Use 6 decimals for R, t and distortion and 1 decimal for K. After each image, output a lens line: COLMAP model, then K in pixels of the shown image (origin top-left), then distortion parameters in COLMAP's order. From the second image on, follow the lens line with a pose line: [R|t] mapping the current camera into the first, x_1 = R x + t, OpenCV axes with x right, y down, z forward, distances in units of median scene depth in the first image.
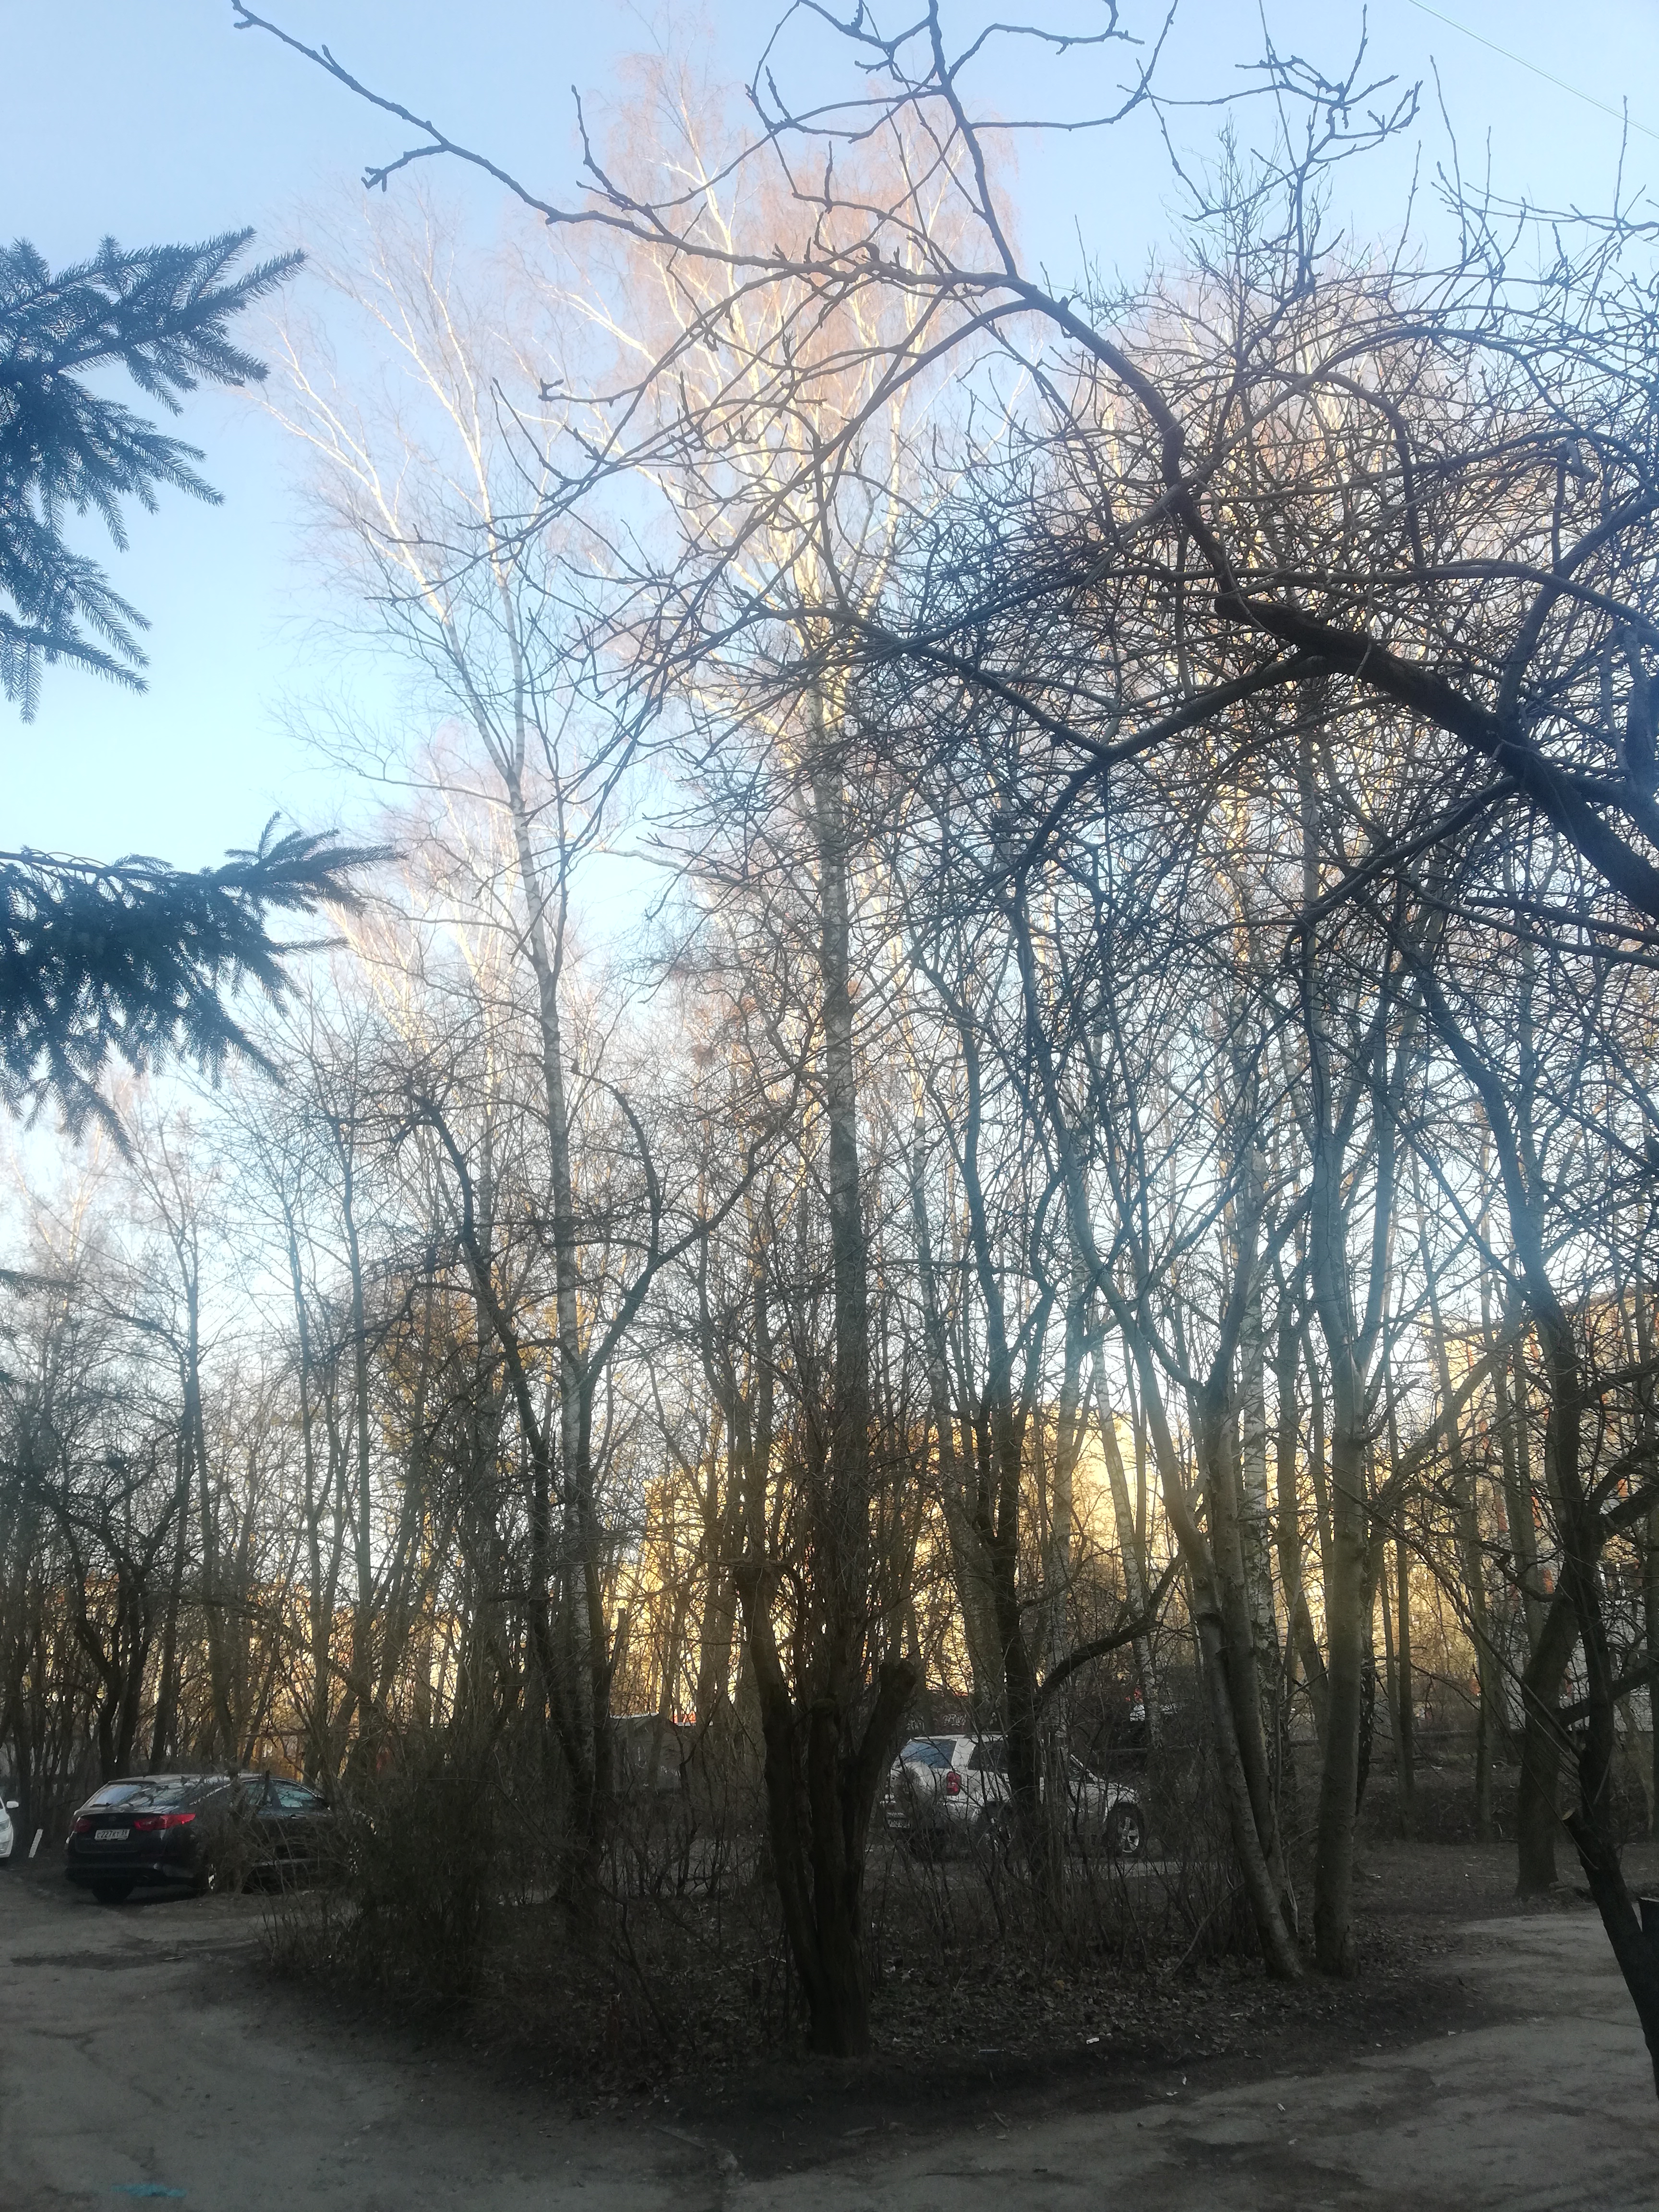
lens RADIAL K [[1688.0, 0, 831.6], [0, 1688.0, 1101.4], [0, 0, 1]] dist [0.006615, -0.001176]
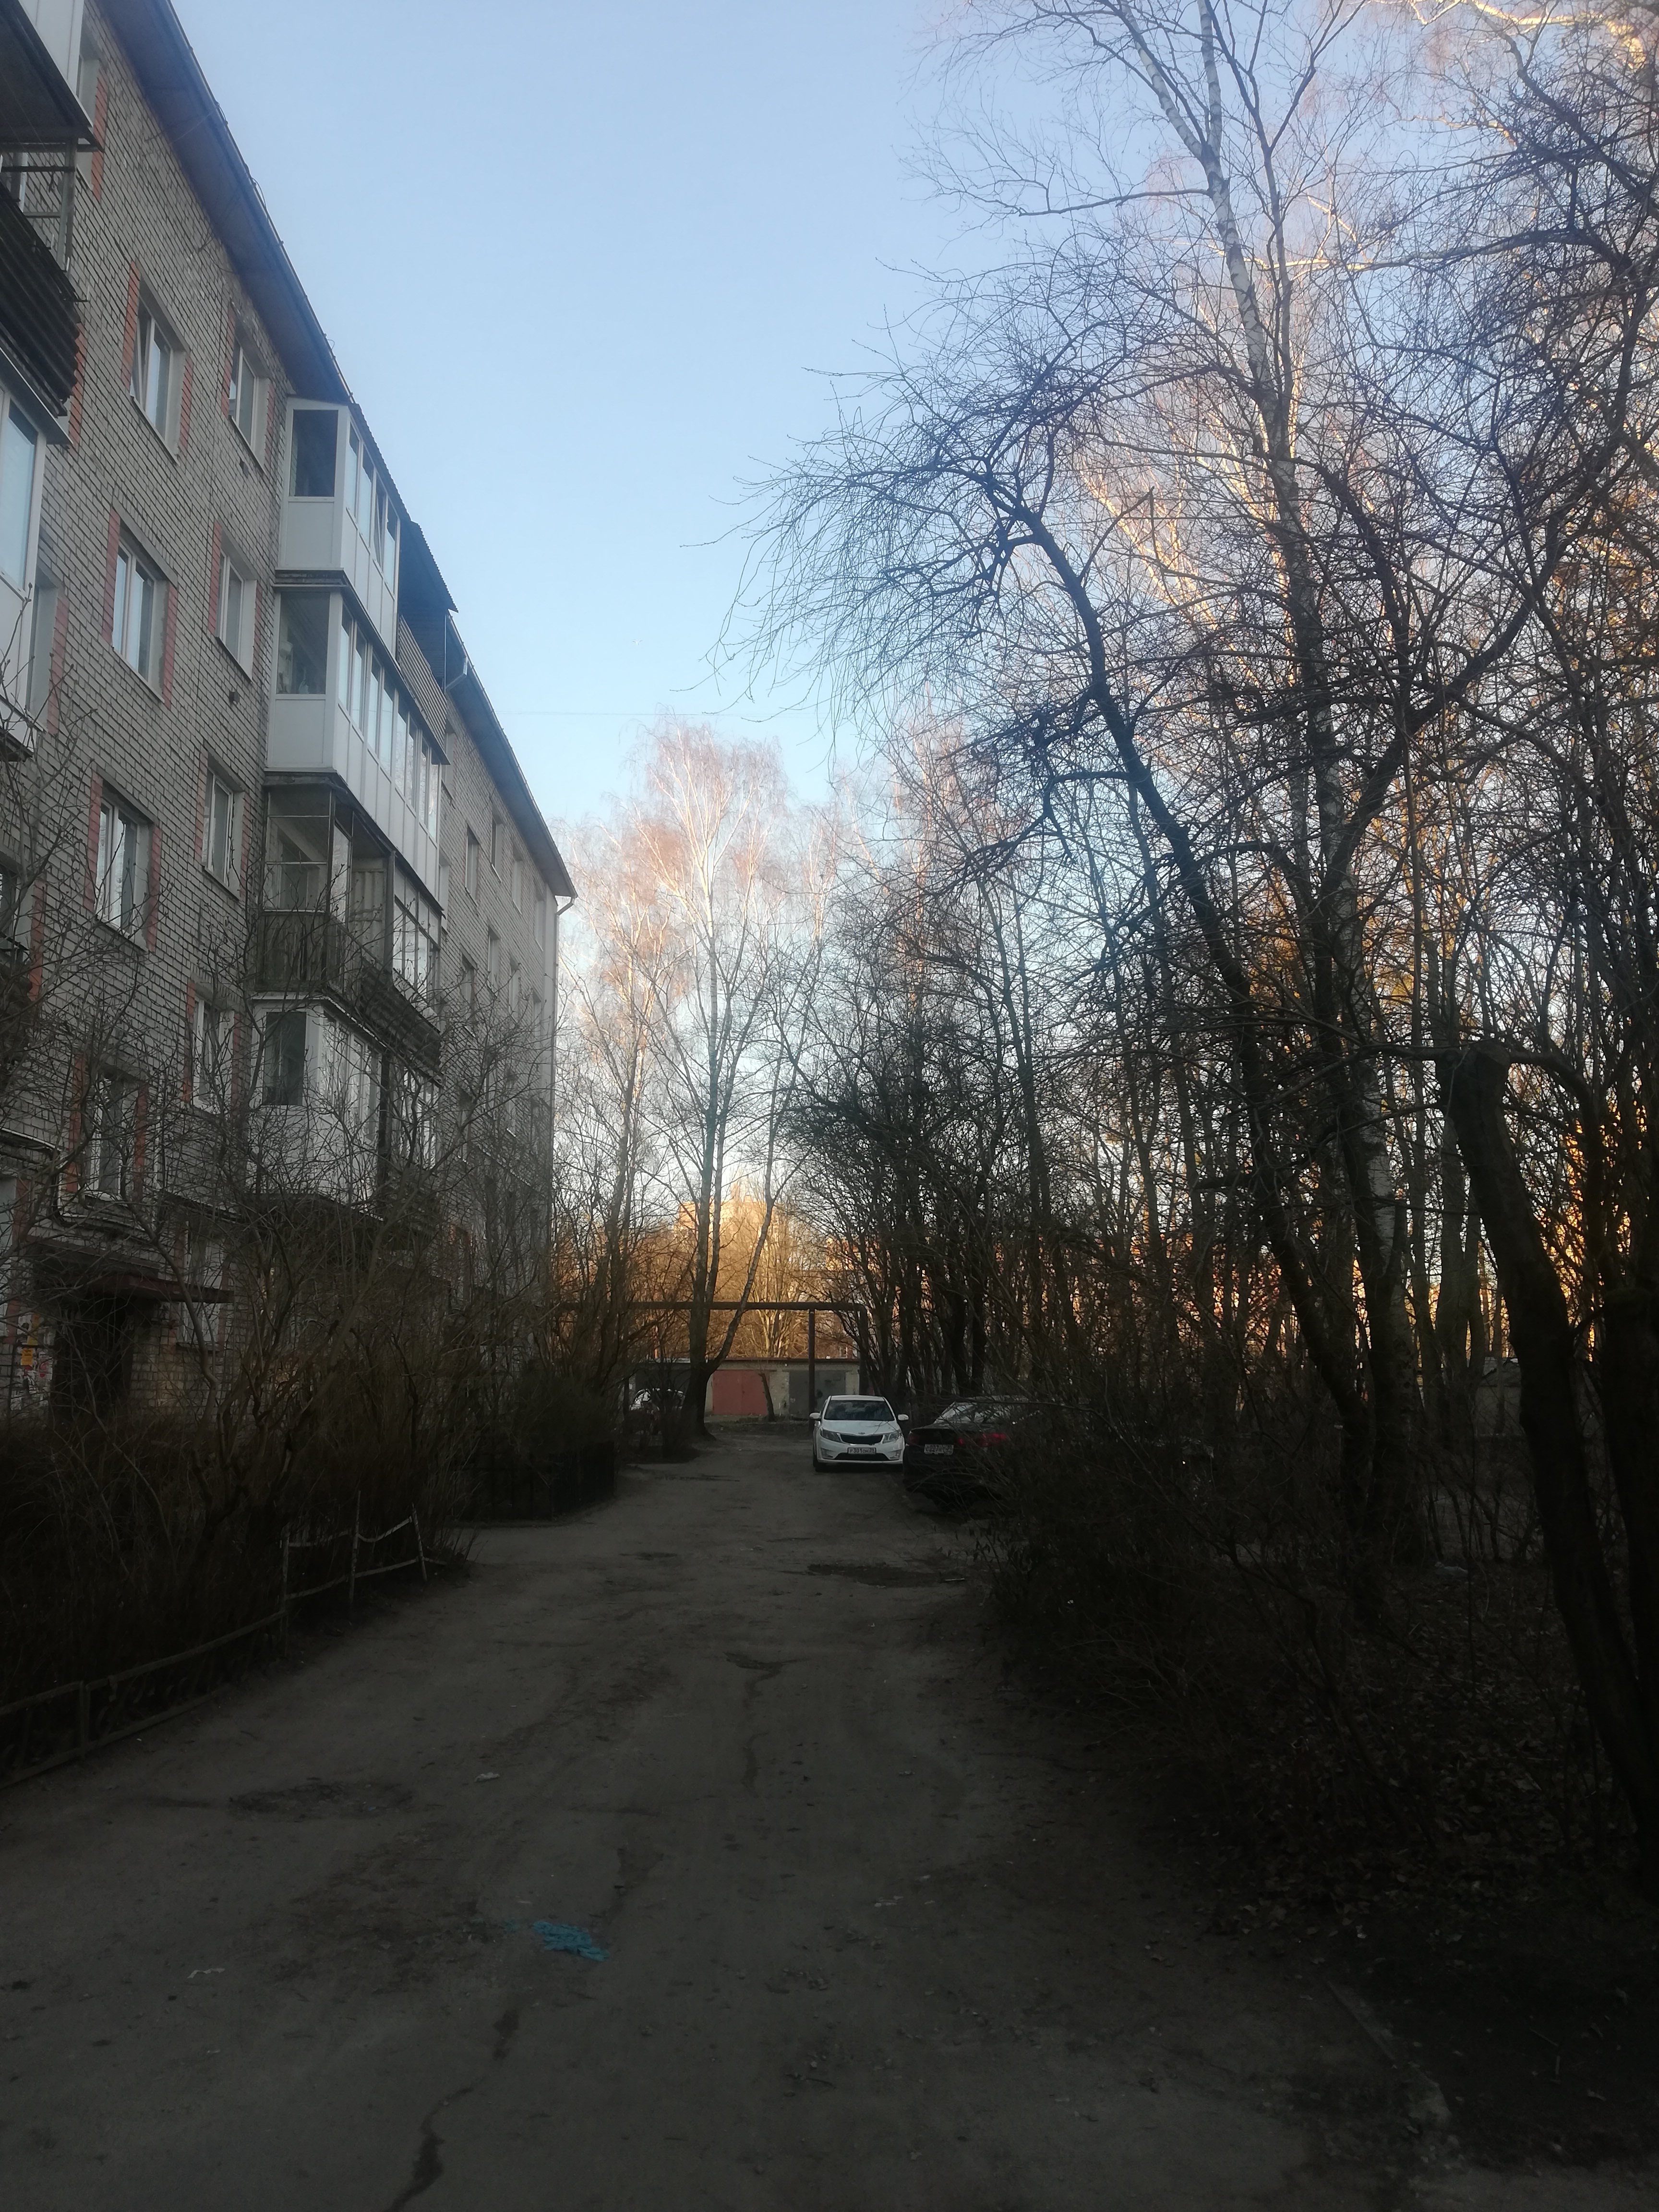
lens RADIAL K [[1688.0, 0, 826.6], [0, 1688.0, 1104.4], [0, 0, 1]] dist [0.006615, -0.001176]
pose [[0.862739, -0.053832, -0.502776, 0.045226], [0.154090, 0.975014, 0.160016, 0.165837], [0.481599, -0.215524, 0.849477, 0.416922]]
